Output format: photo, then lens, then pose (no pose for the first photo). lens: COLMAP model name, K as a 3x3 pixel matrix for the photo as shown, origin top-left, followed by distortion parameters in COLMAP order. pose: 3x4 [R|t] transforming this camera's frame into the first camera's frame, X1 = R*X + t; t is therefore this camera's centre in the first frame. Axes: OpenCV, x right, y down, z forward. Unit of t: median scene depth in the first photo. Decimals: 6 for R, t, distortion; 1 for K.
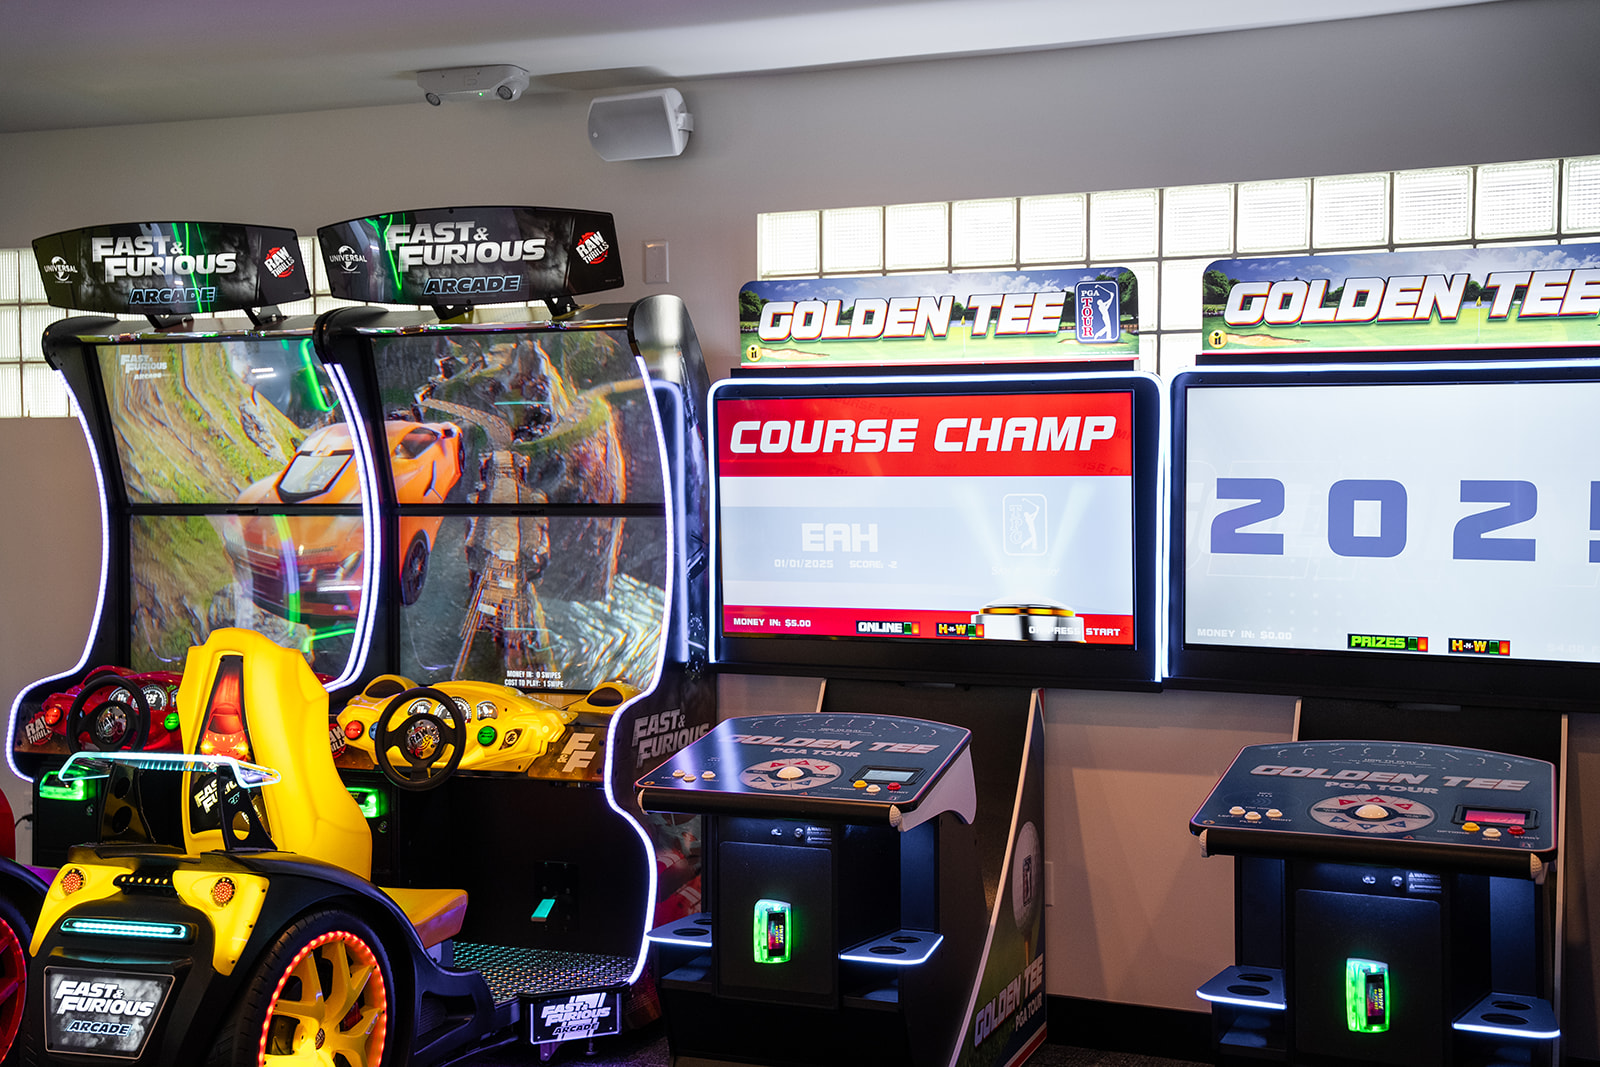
lens RADIAL K [[2298.1, 0, 800.8], [0, 2298.1, 495.5], [0, 0, 1]] dist [0.239958, 0.987355]
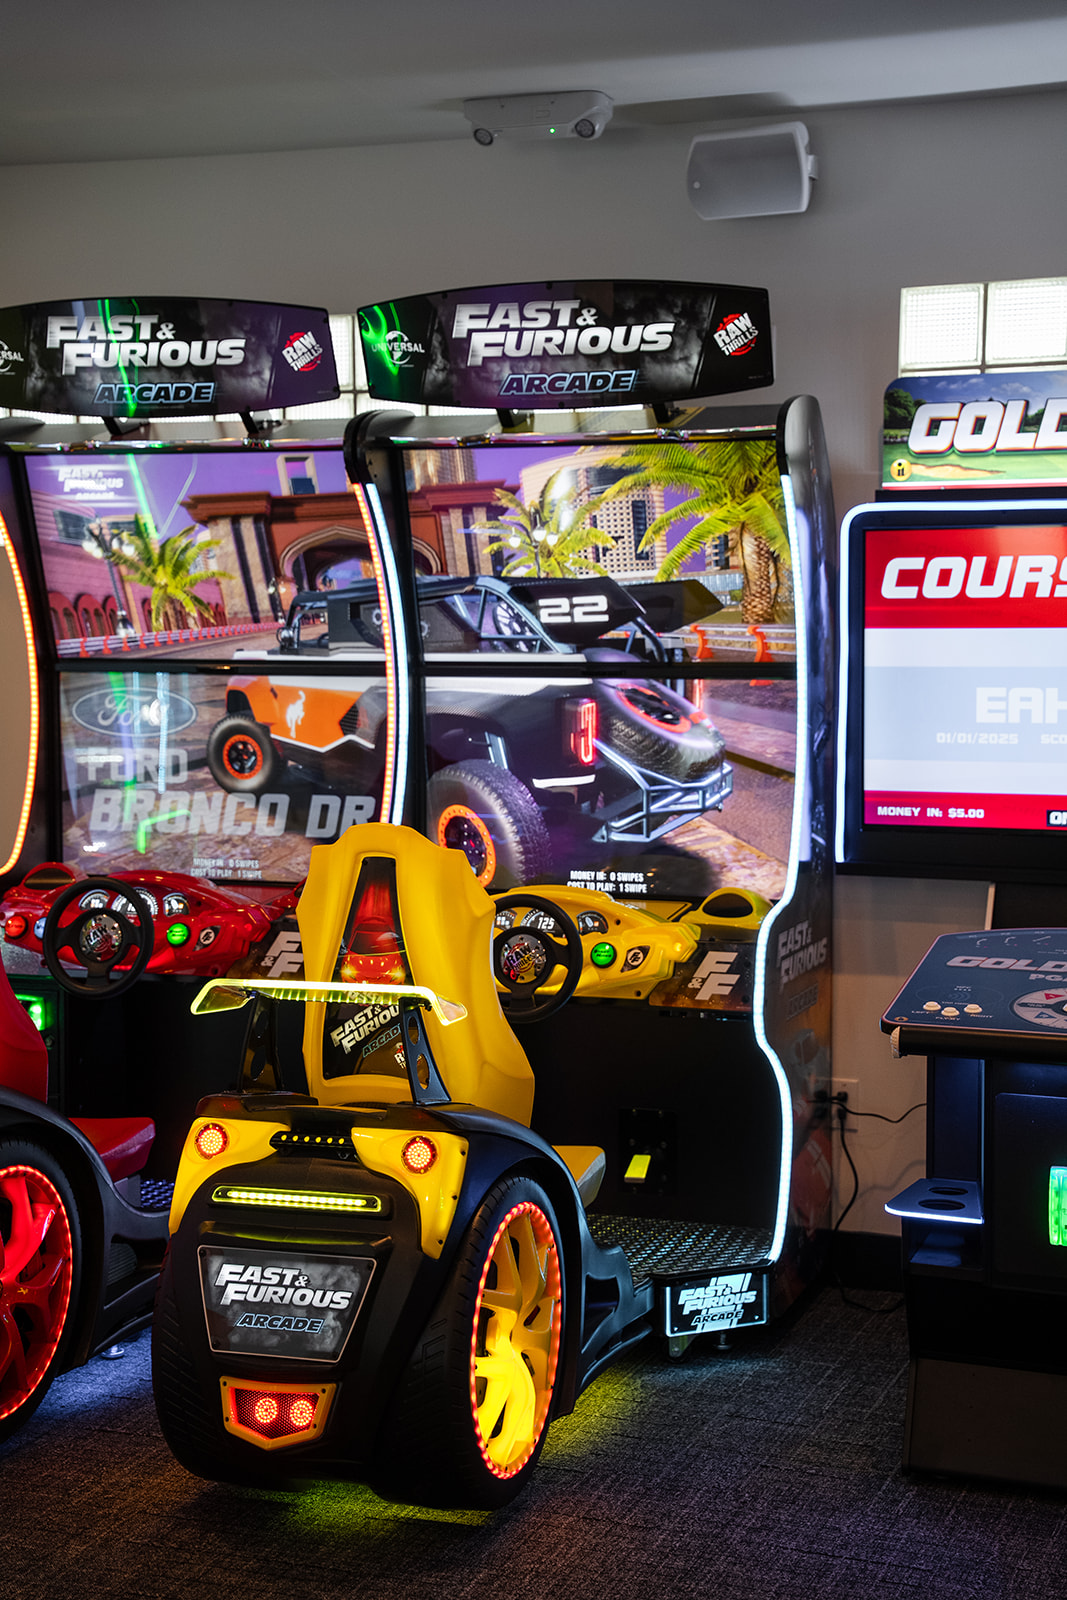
lens RADIAL K [[2609.1, 0, 562.9], [0, 2609.1, 792.8], [0, 0, 1]] dist [0.433388, 0.108338]
pose [[0.997149, -0.000987, 0.075451, -0.205219], [-0.003082, 0.998548, 0.053785, -0.000159], [-0.075395, -0.053865, 0.995698, 0.102394]]
